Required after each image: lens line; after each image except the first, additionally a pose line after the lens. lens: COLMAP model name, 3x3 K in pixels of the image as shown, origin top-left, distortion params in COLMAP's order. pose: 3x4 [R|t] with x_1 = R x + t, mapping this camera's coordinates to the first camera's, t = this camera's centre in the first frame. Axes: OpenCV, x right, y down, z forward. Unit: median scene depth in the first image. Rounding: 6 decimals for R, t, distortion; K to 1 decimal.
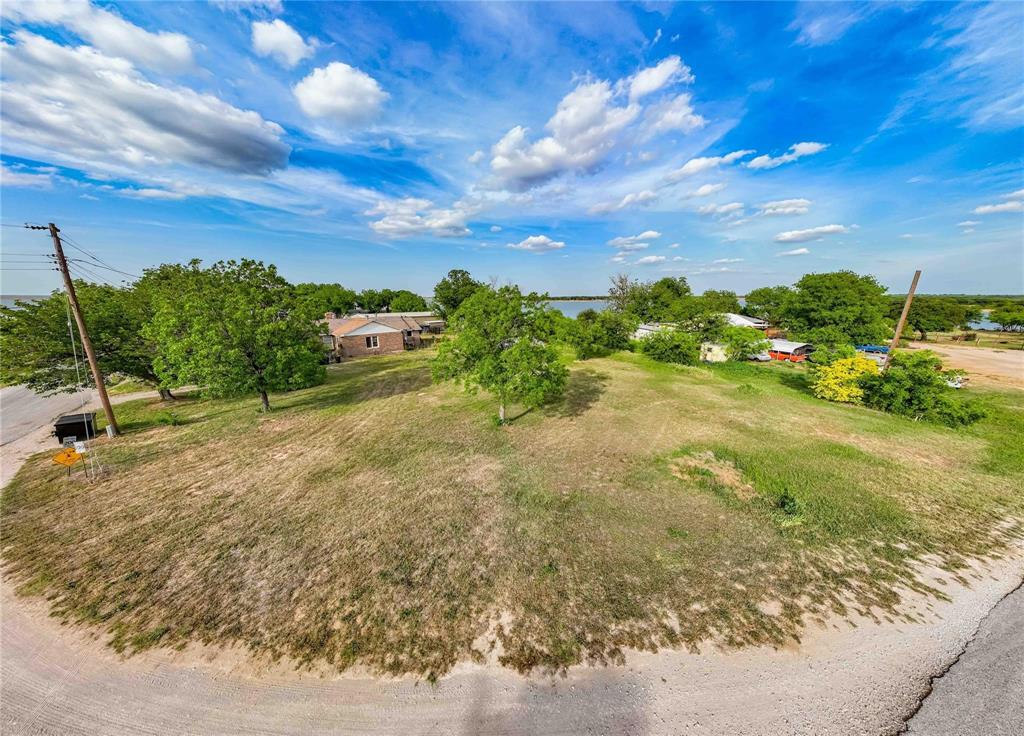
lens RADIAL K [[294.5, 0, 511.9], [0, 294.5, 380.7], [0, 0, 1]] dist [0.000762, -0.000007]
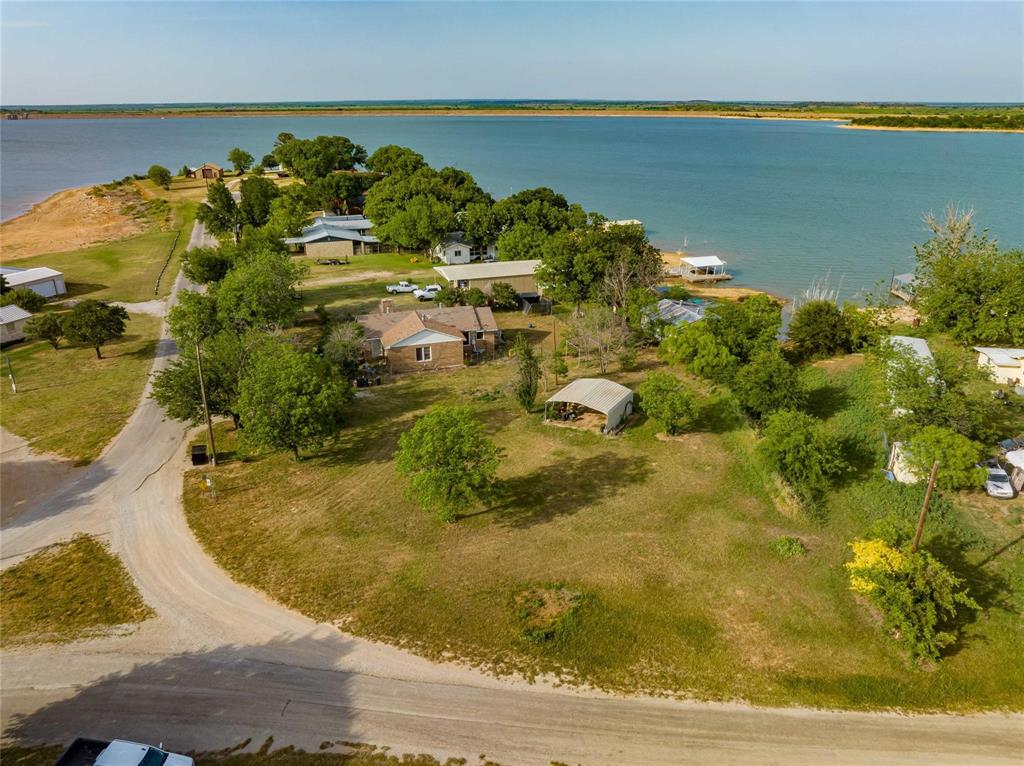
lens RADIAL K [[720.3, 0, 514.8], [0, 720.3, 387.3], [0, 0, 1]] dist [-0.037830, 0.000678]
pose [[0.884680, 0.173179, -0.432841, 2.411999], [-0.124027, 0.982415, 0.139565, -1.434951], [0.449399, -0.069786, 0.890601, -2.448061]]
